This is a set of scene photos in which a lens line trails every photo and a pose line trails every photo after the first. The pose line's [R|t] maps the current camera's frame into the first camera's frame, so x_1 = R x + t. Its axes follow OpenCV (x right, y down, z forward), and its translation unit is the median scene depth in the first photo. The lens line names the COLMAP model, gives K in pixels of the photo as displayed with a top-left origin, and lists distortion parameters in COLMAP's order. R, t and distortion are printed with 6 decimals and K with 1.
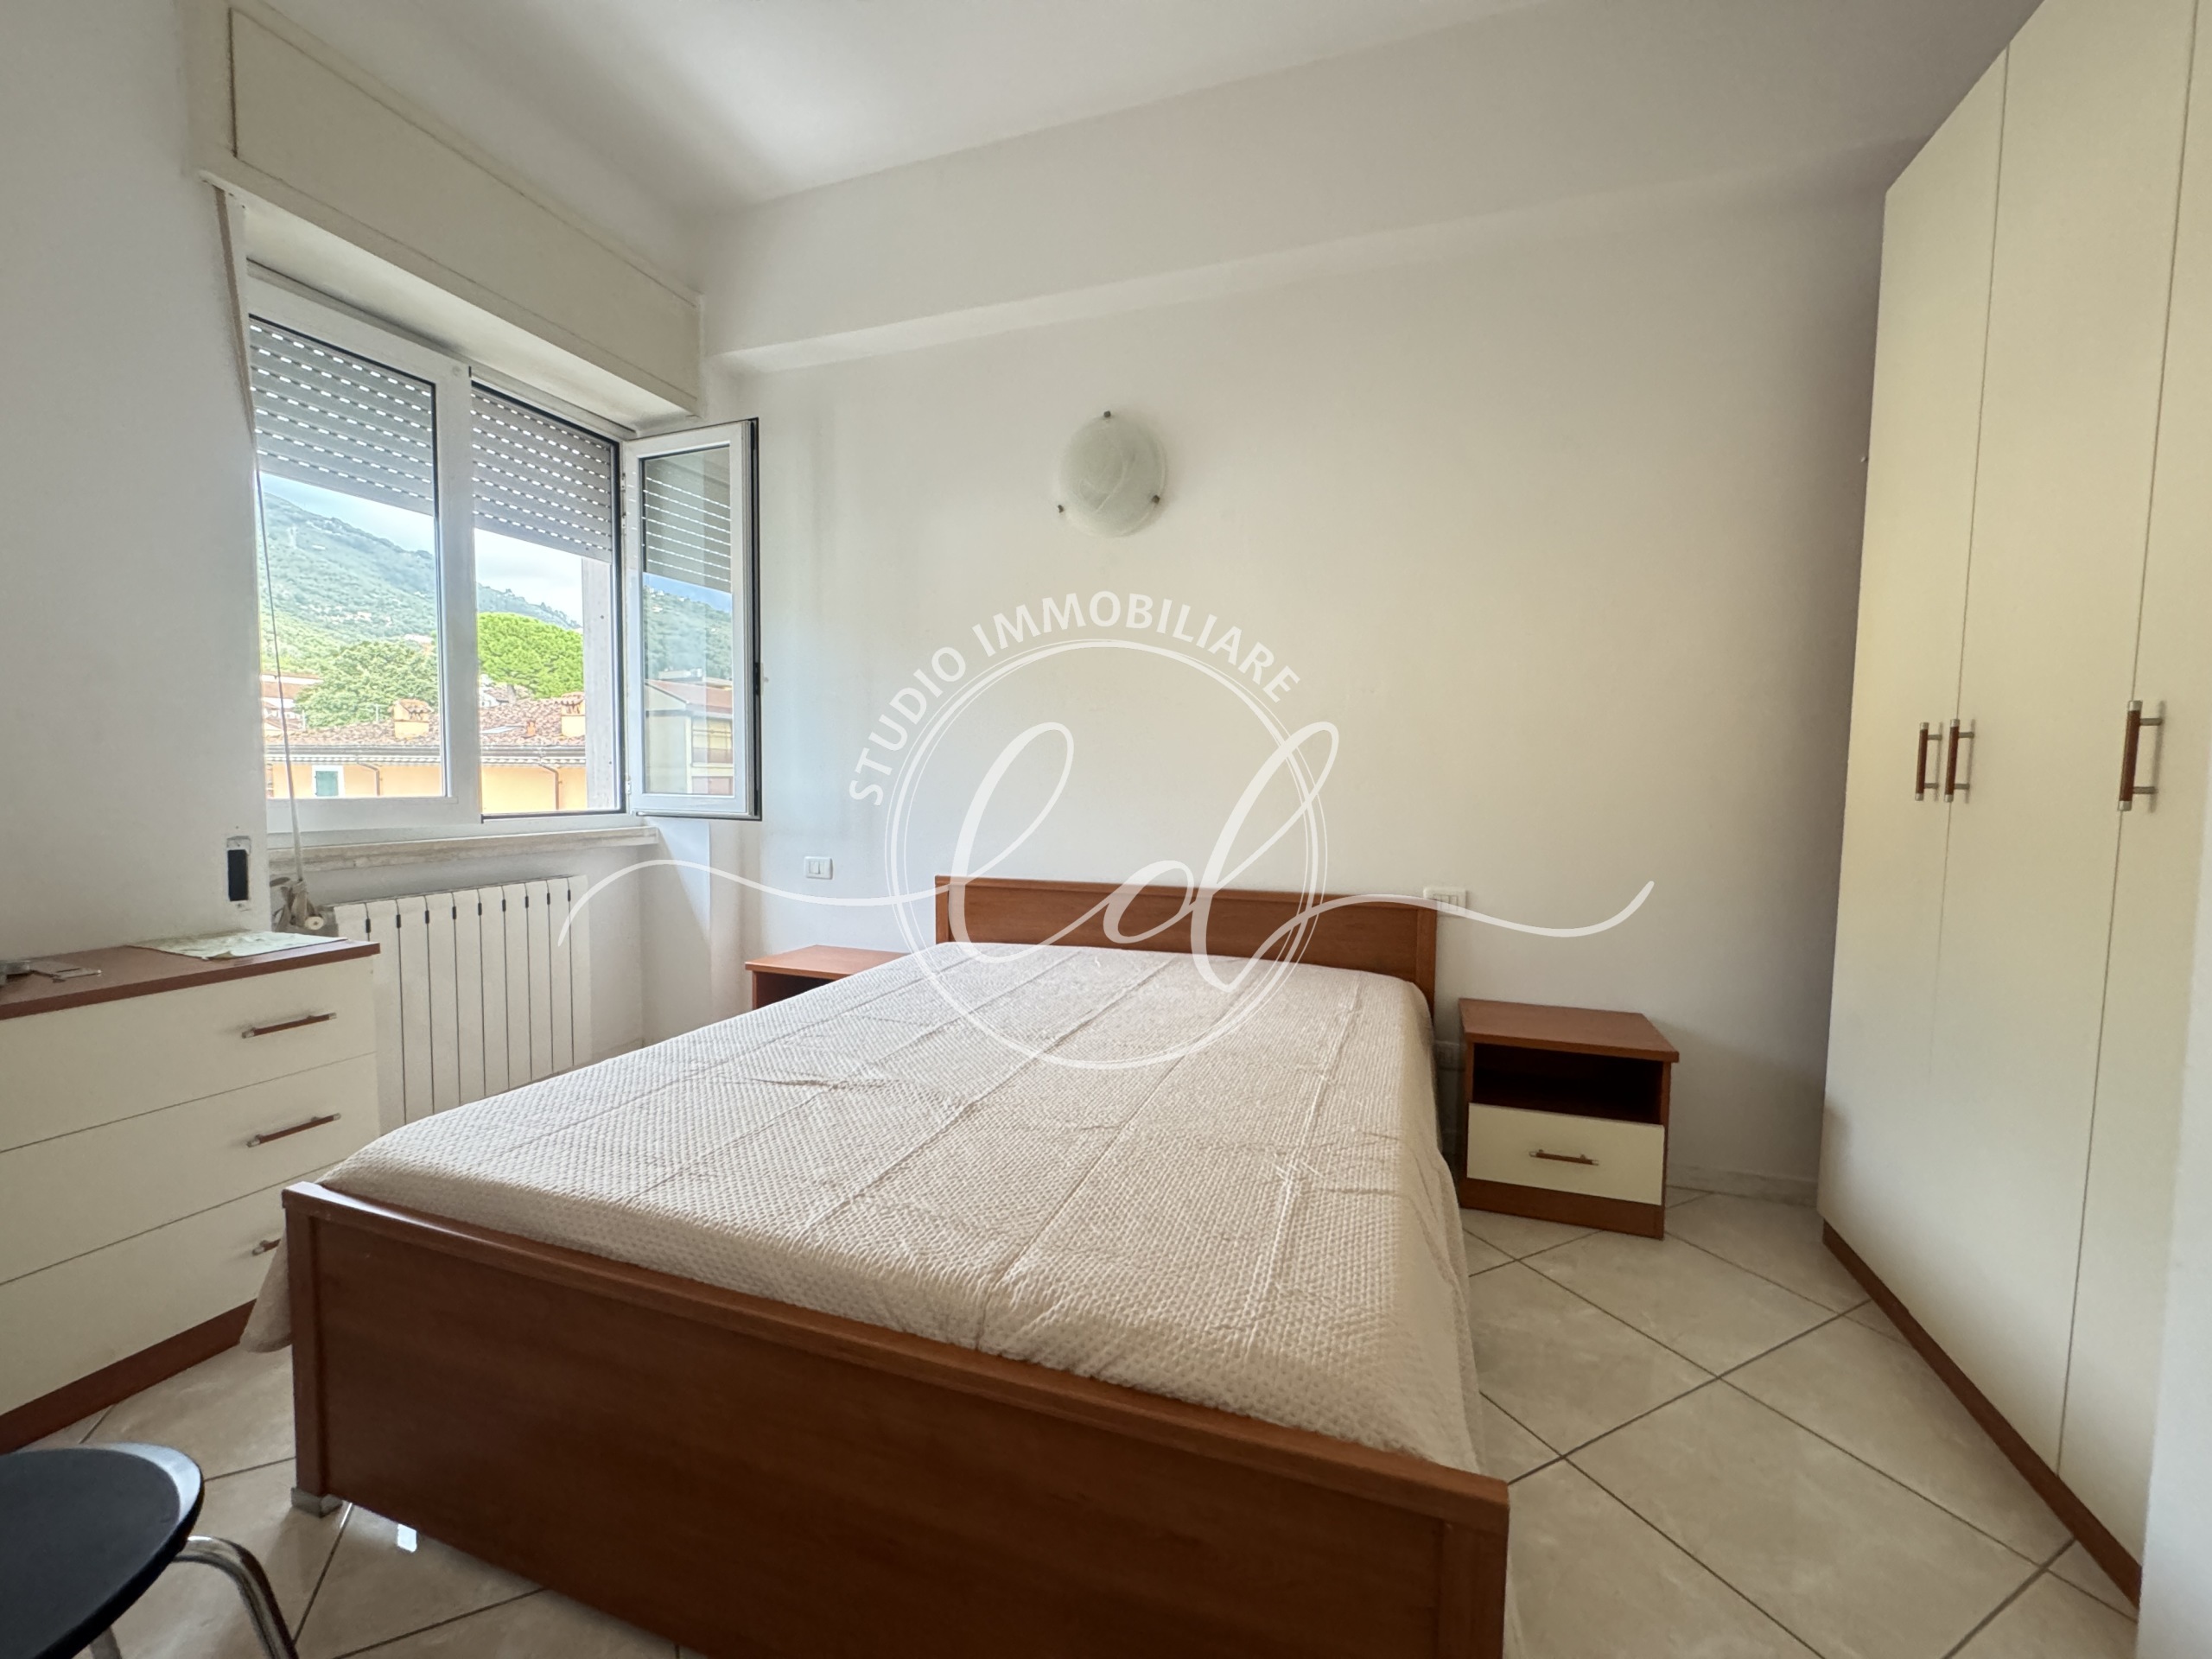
lens RADIAL K [[883.6, 0, 1104.9], [0, 883.6, 828.6], [0, 0, 1]] dist [-0.002682, 0.000241]
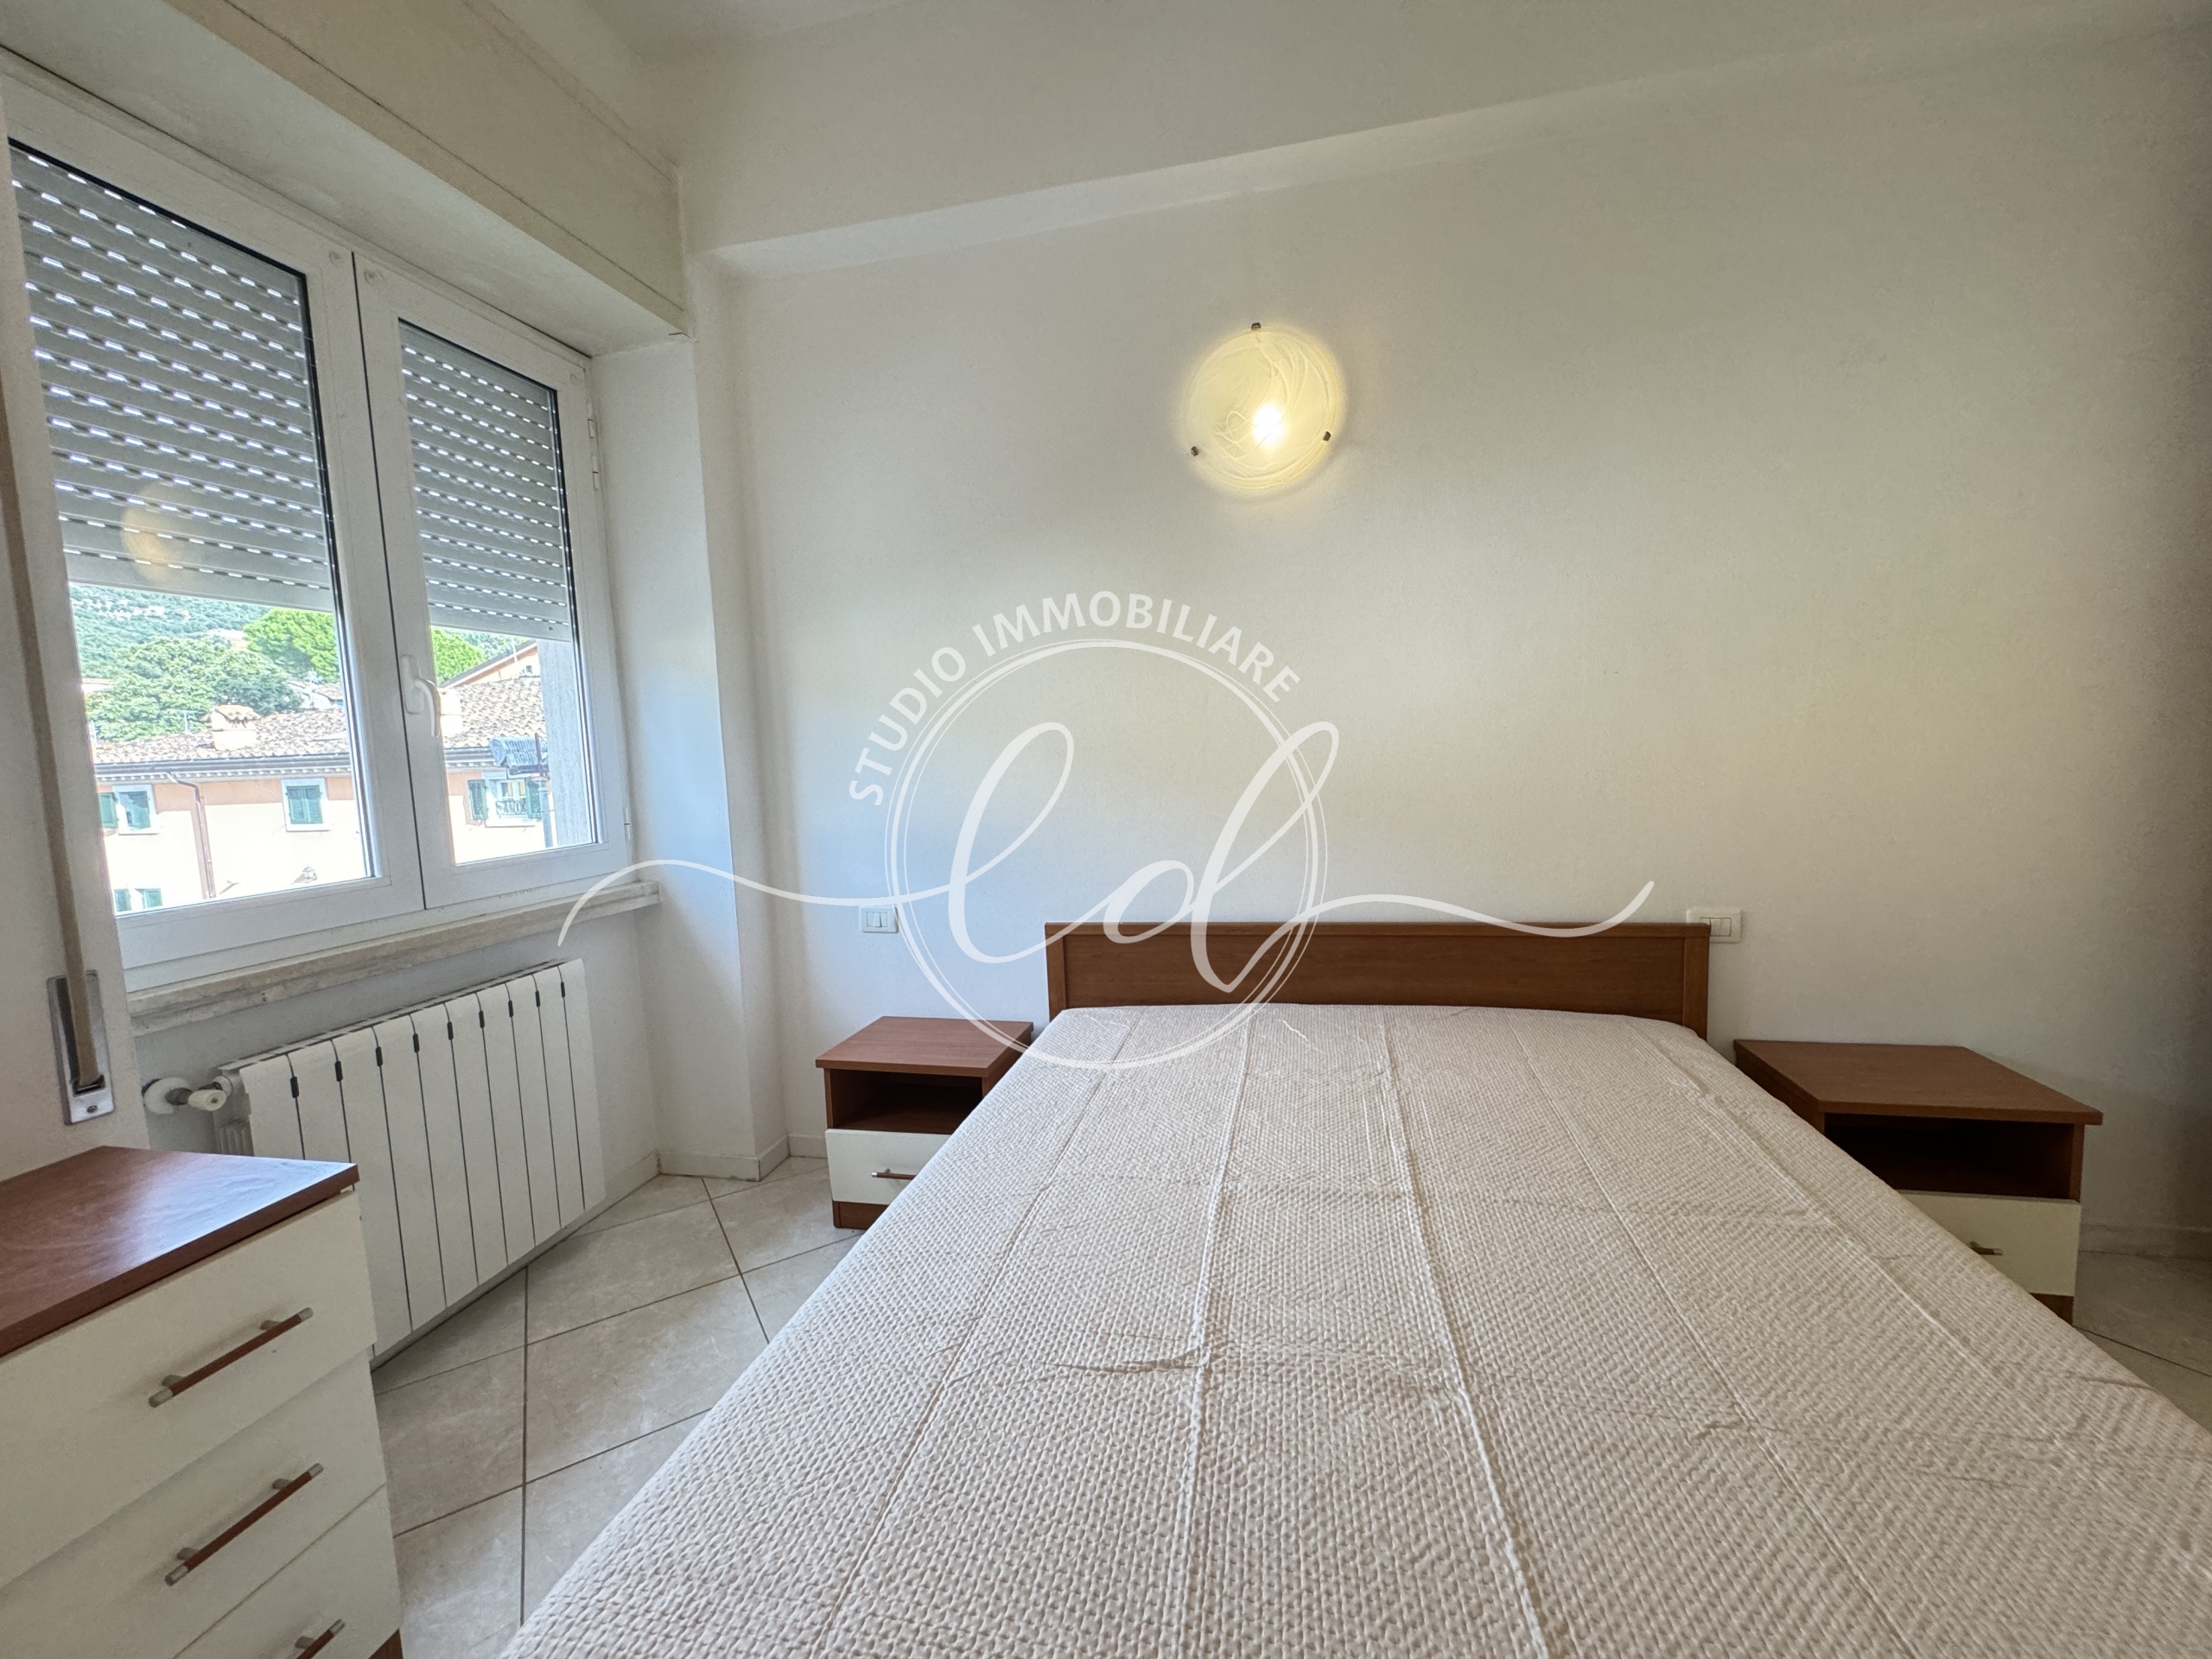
lens RADIAL K [[886.4, 0, 1102.3], [0, 886.4, 830.5], [0, 0, 1]] dist [-0.003705, 0.000161]
pose [[0.992277, -0.059422, 0.108882, -0.364147], [0.055528, 0.997717, 0.038449, -0.094851], [-0.110918, -0.032106, 0.993311, 0.345130]]
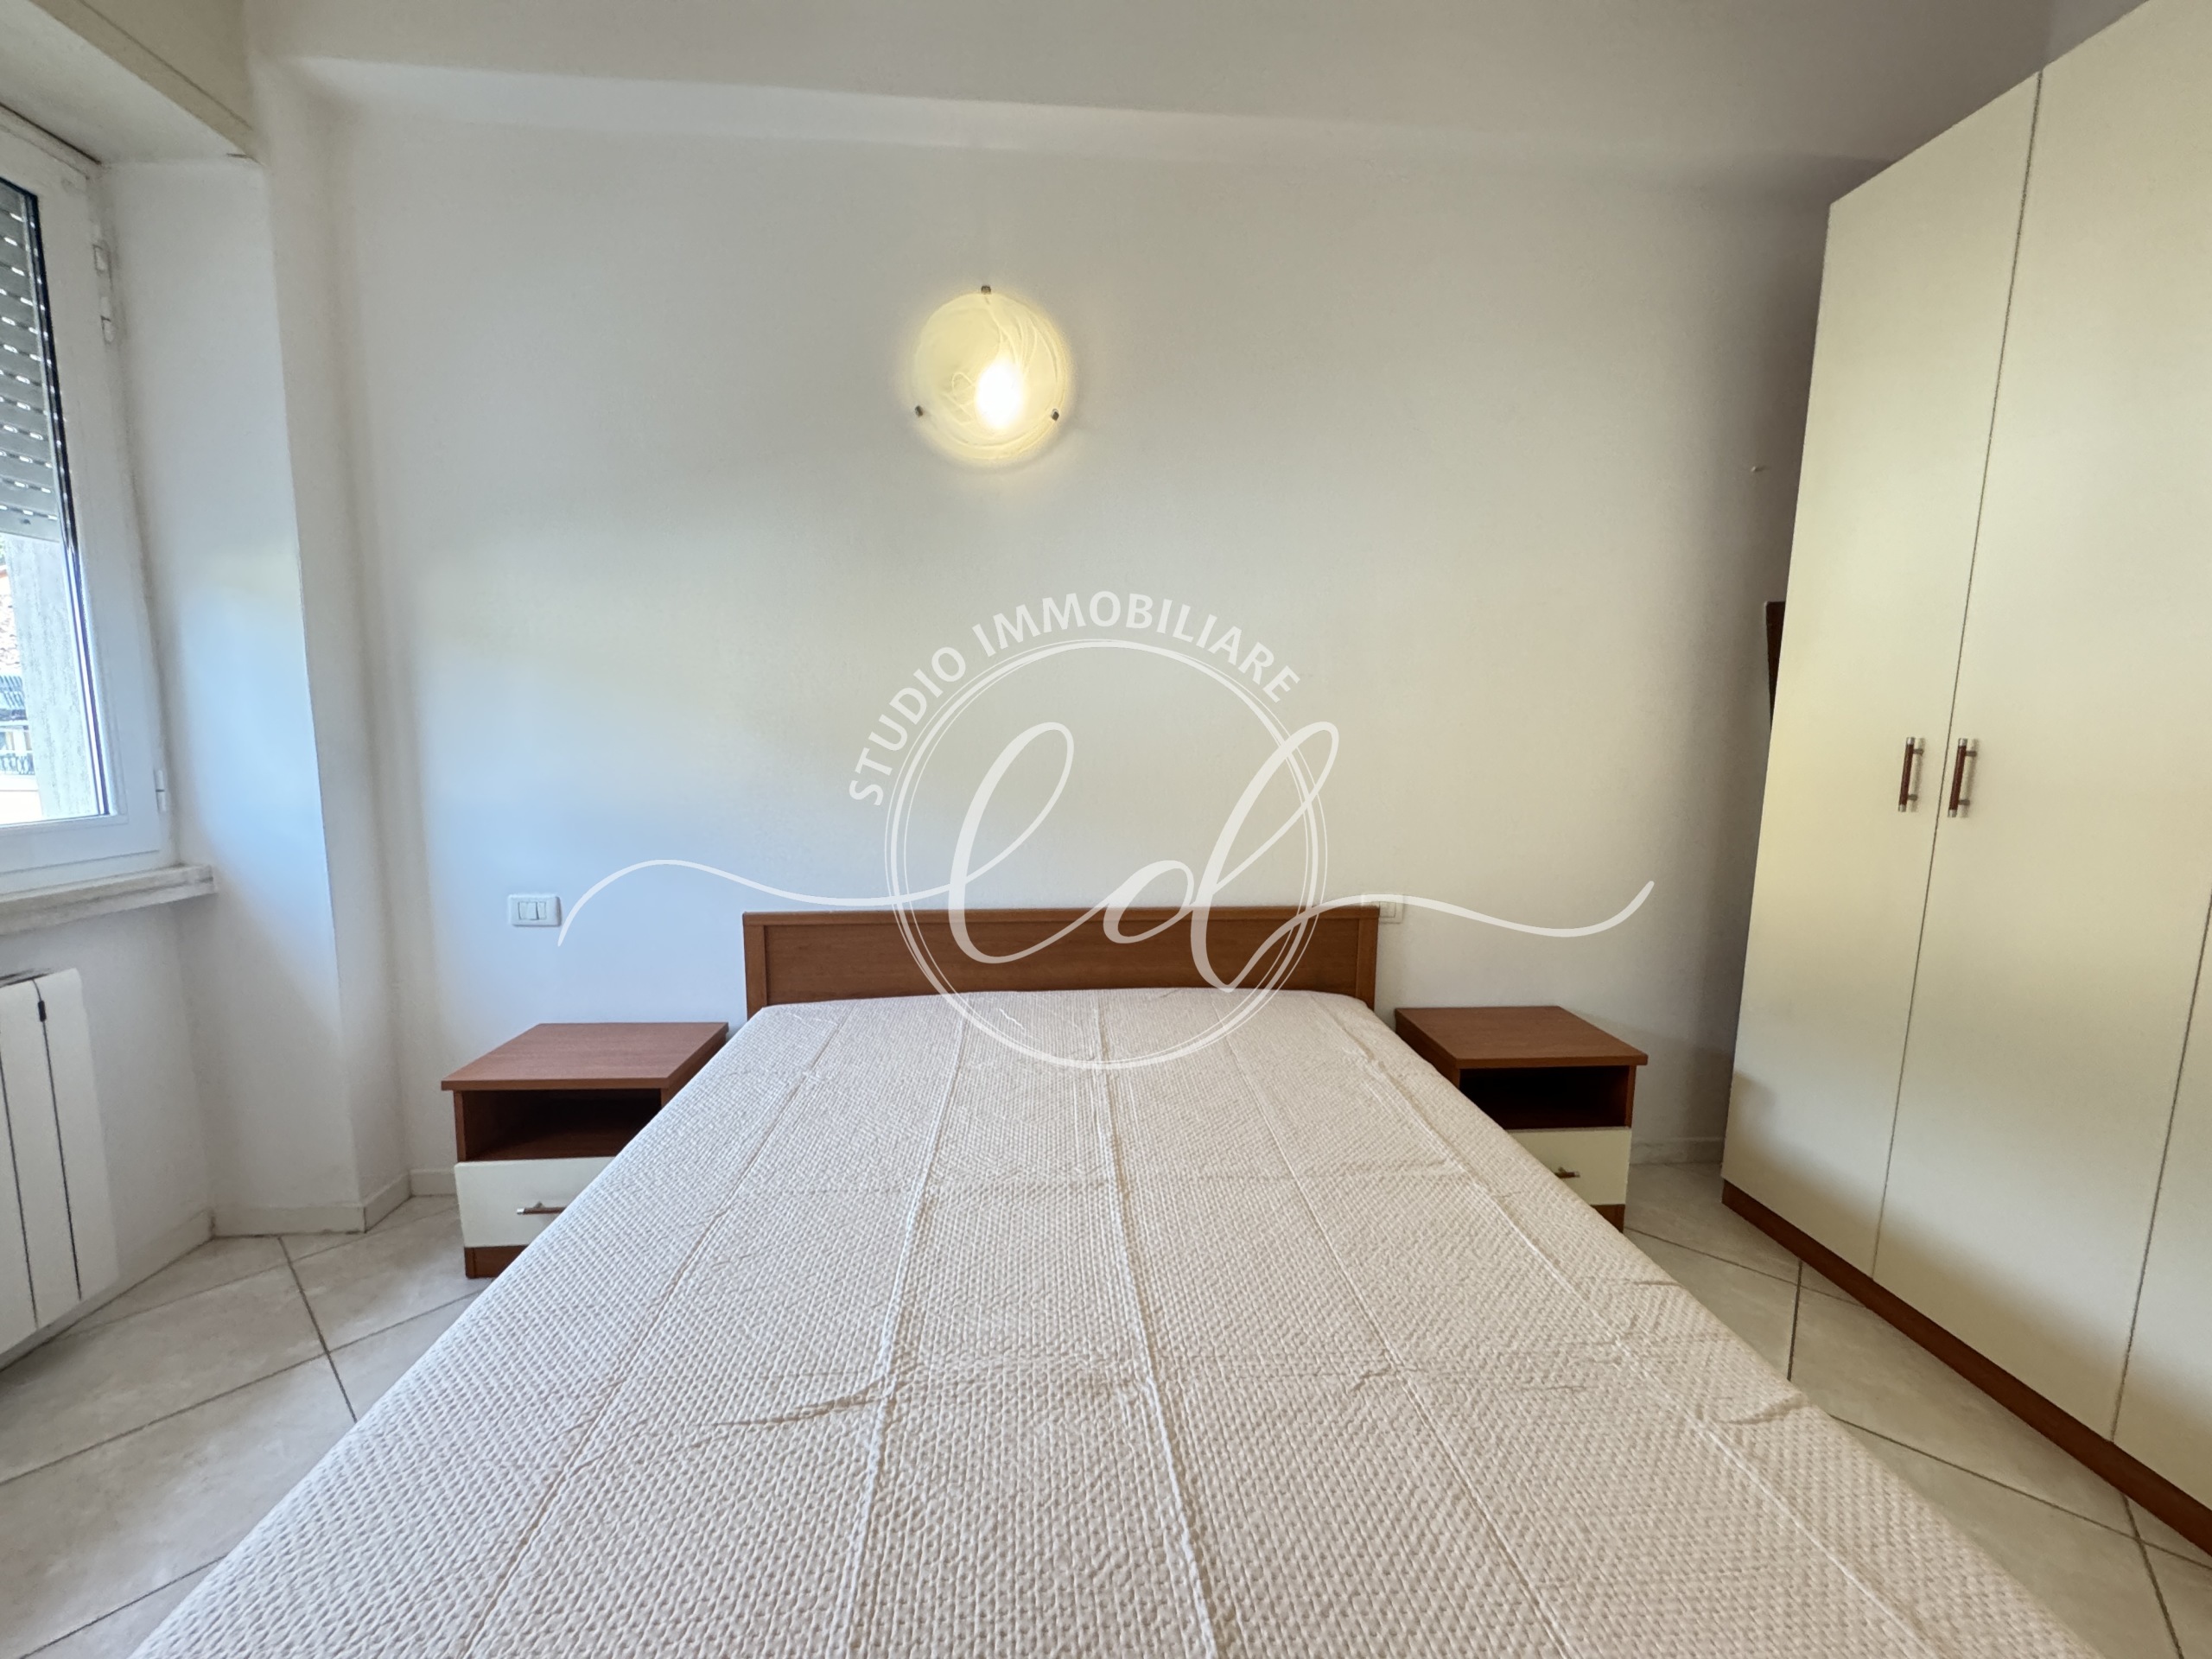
lens RADIAL K [[885.8, 0, 1110.3], [0, 885.8, 833.6], [0, 0, 1]] dist [-0.004908, -0.000032]
pose [[0.915715, -0.048400, 0.398902, -0.331360], [0.021360, 0.997179, 0.071958, -0.092726], [-0.401260, -0.057372, 0.914166, 0.379141]]
